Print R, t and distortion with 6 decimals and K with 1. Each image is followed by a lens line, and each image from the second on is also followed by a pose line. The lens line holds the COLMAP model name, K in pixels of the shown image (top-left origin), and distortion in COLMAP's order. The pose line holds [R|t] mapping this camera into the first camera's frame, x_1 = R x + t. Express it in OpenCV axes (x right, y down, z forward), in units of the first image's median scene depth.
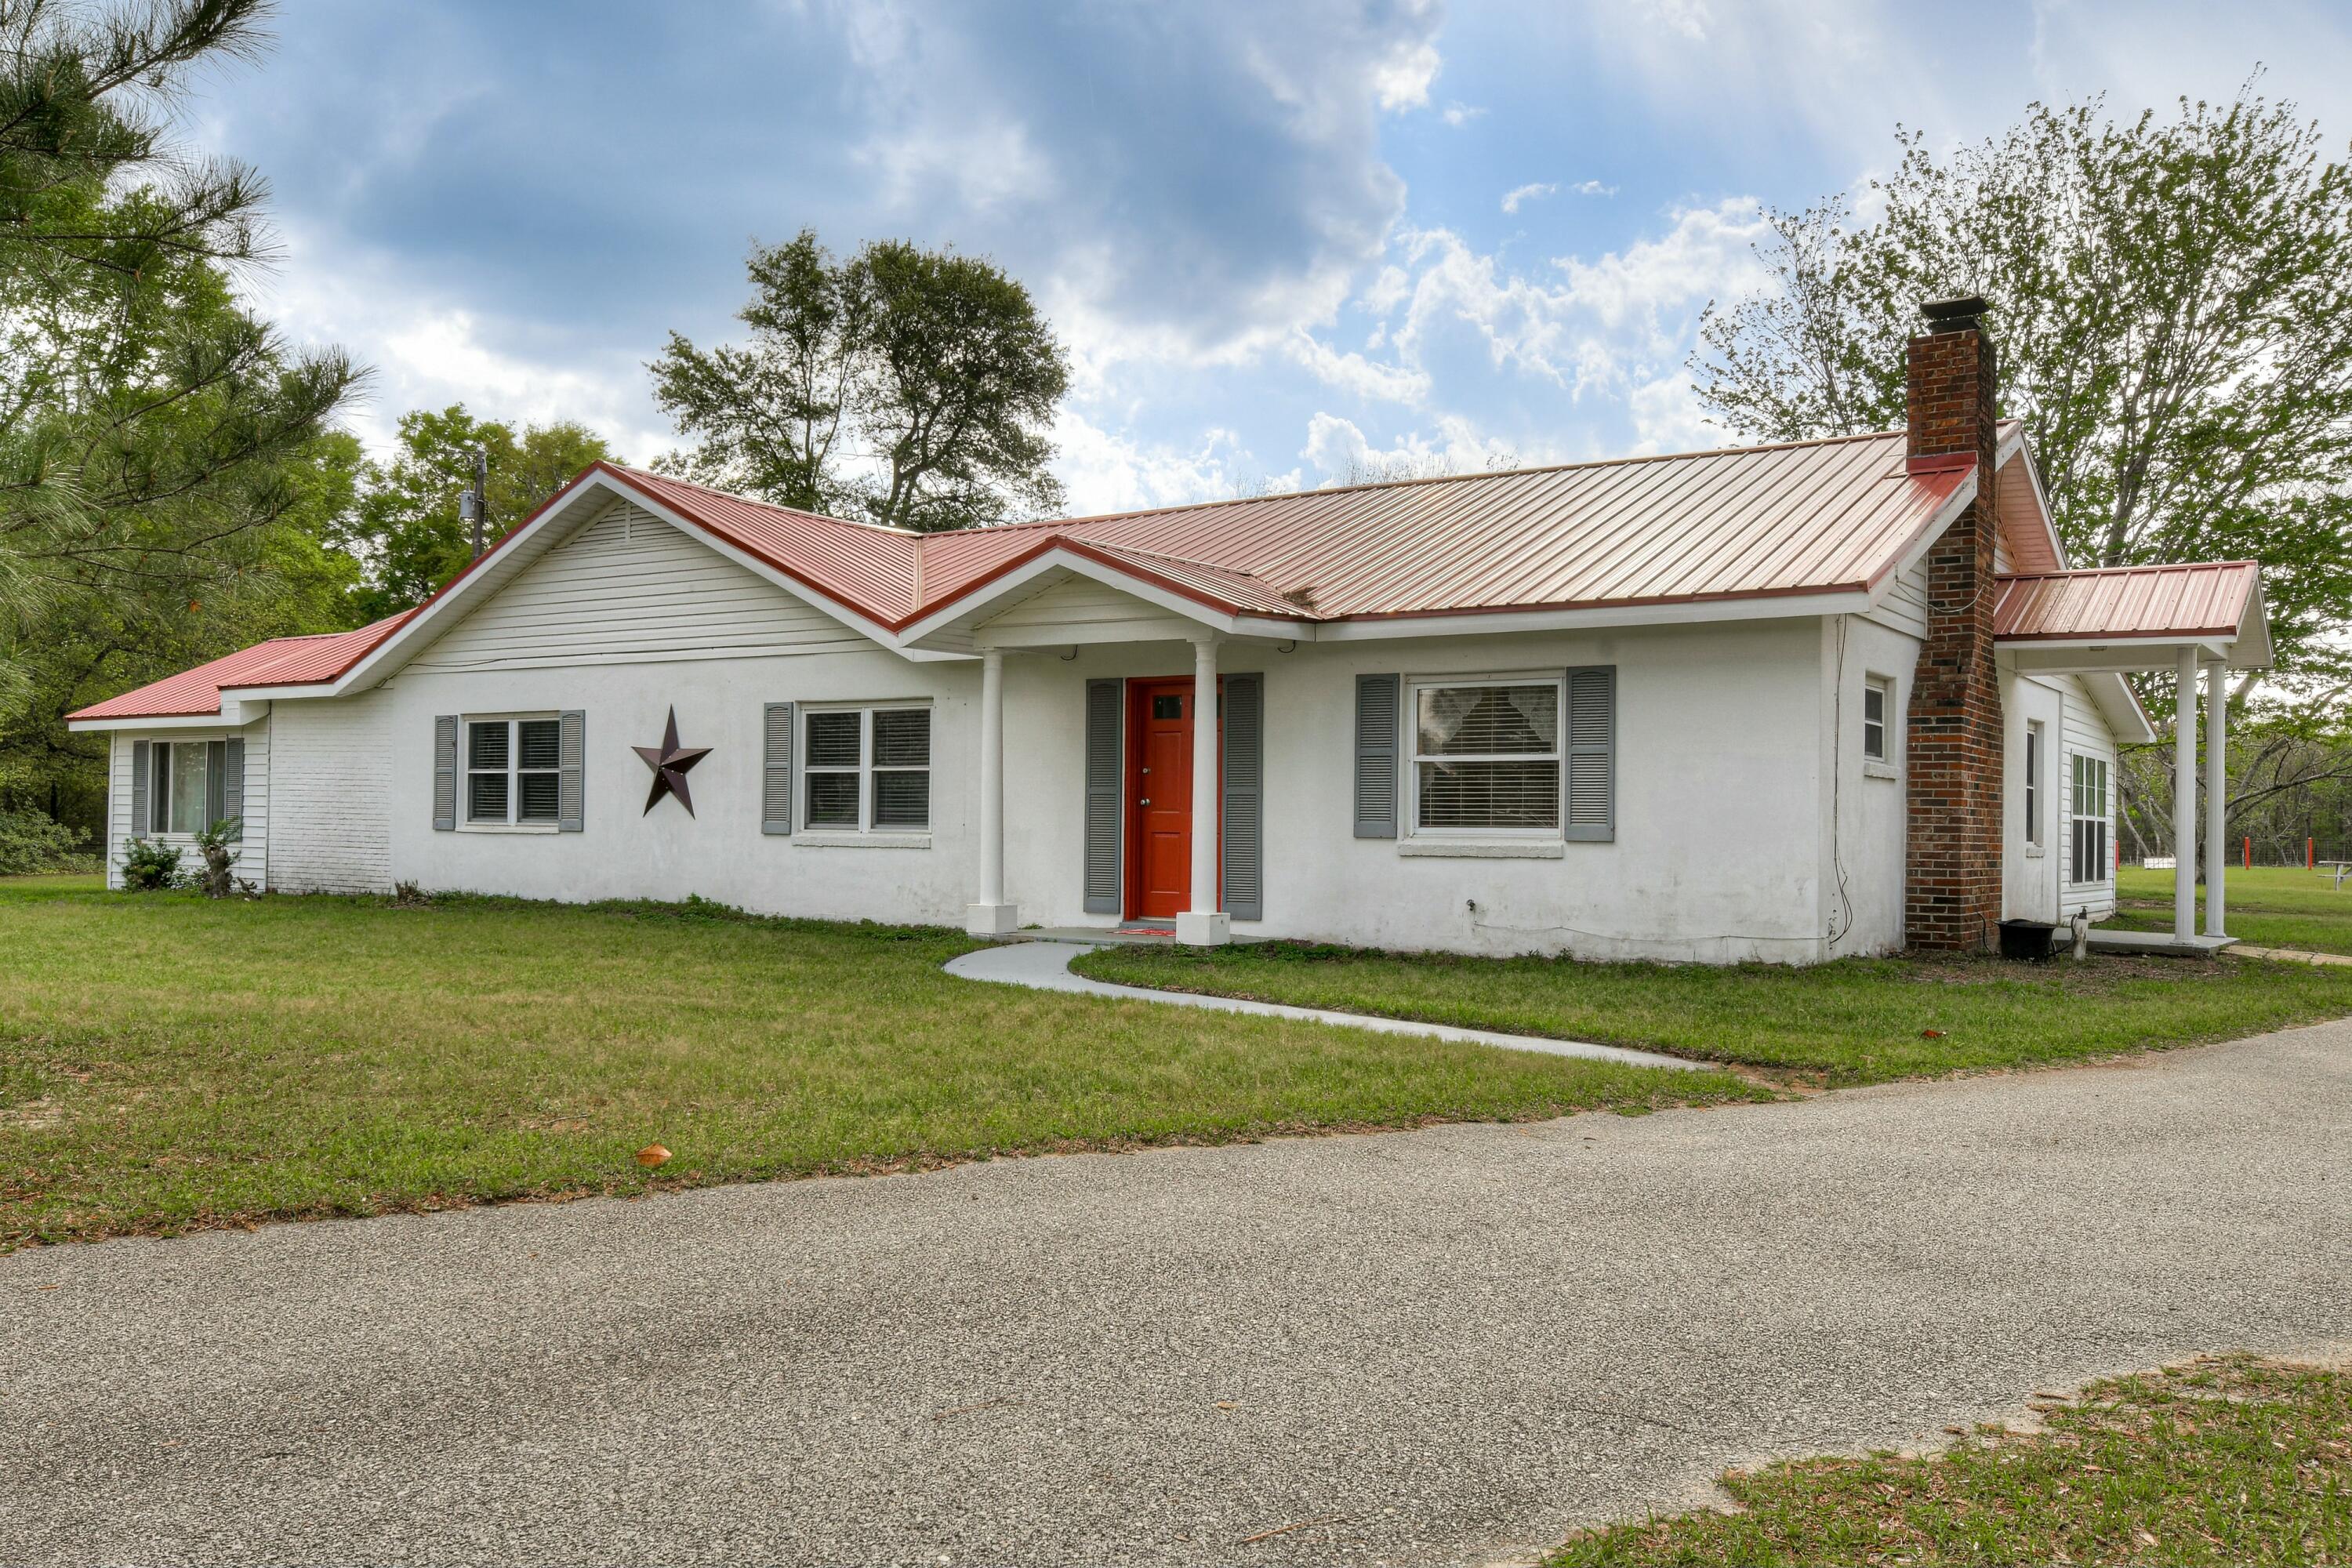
lens RADIAL K [[1839.2, 0, 1175.4], [0, 1839.2, 791.5], [0, 0, 1]] dist [0.059380, 0.002036]
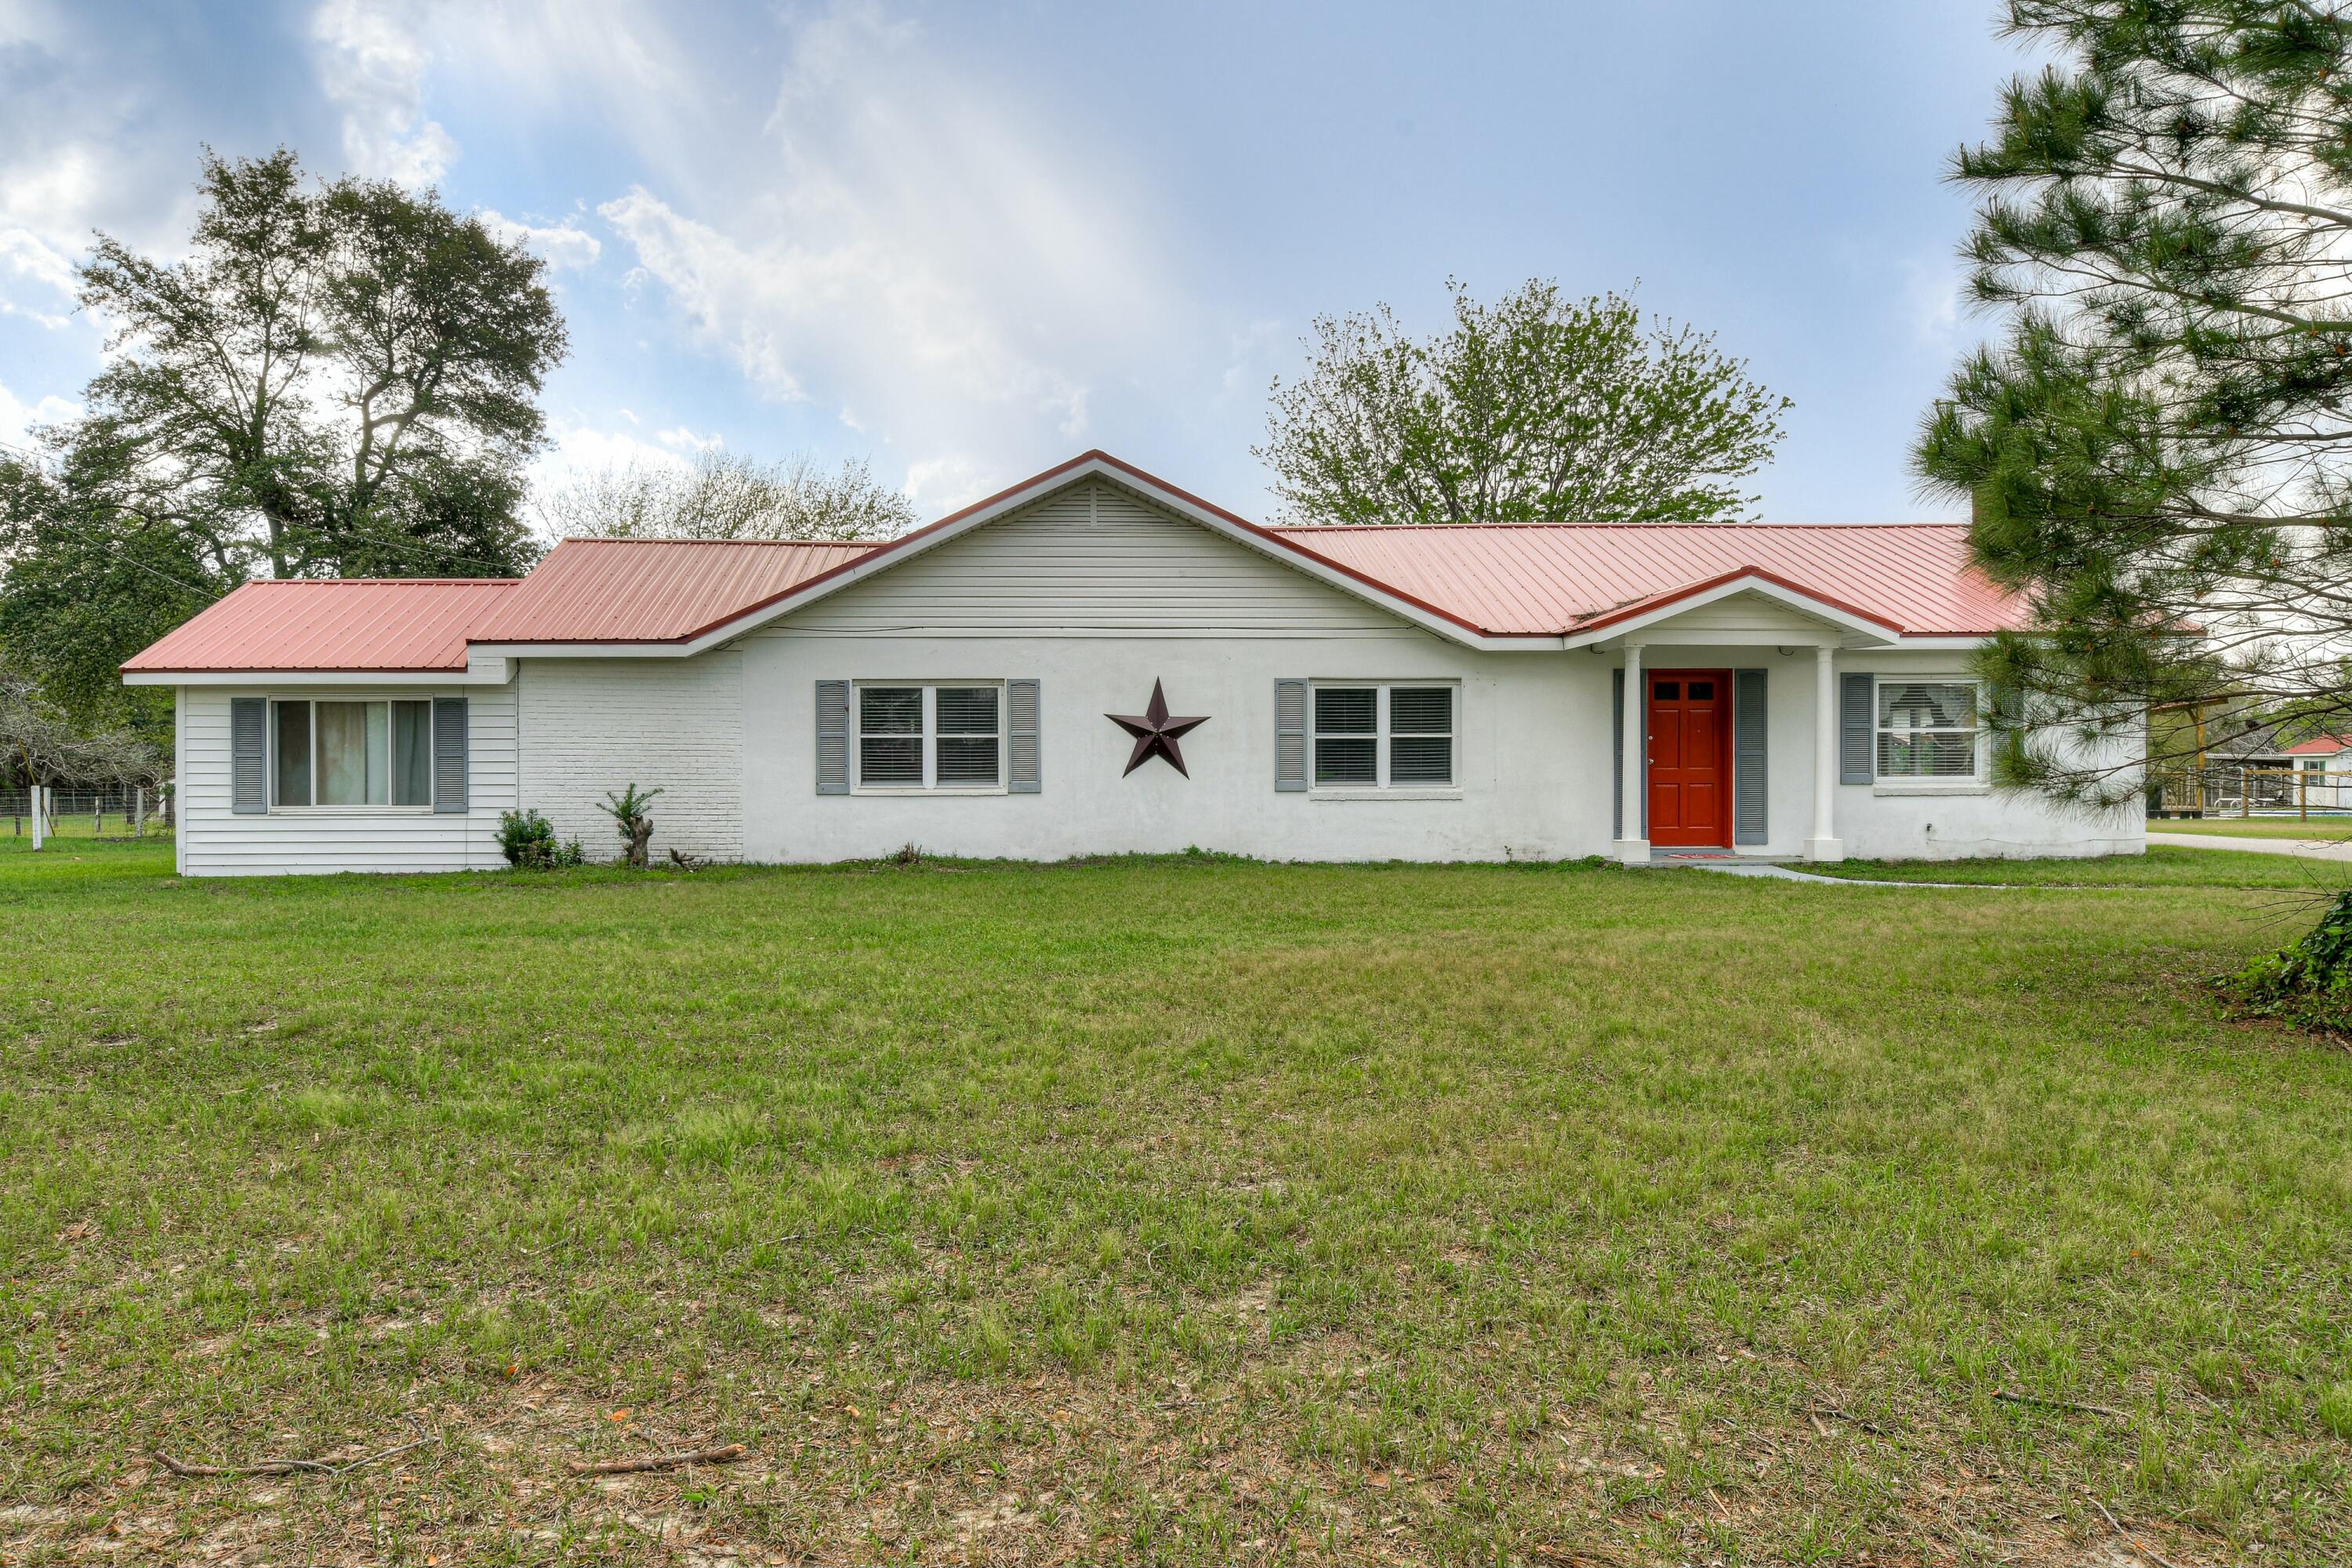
lens RADIAL K [[1658.8, 0, 1175.2], [0, 1658.8, 775.3], [0, 0, 1]] dist [-0.005063, -0.000159]
pose [[0.812133, -0.010573, 0.583376, -0.854925], [0.003201, 0.999901, 0.013666, -0.001243], [-0.583463, -0.009231, 0.812087, 0.183441]]
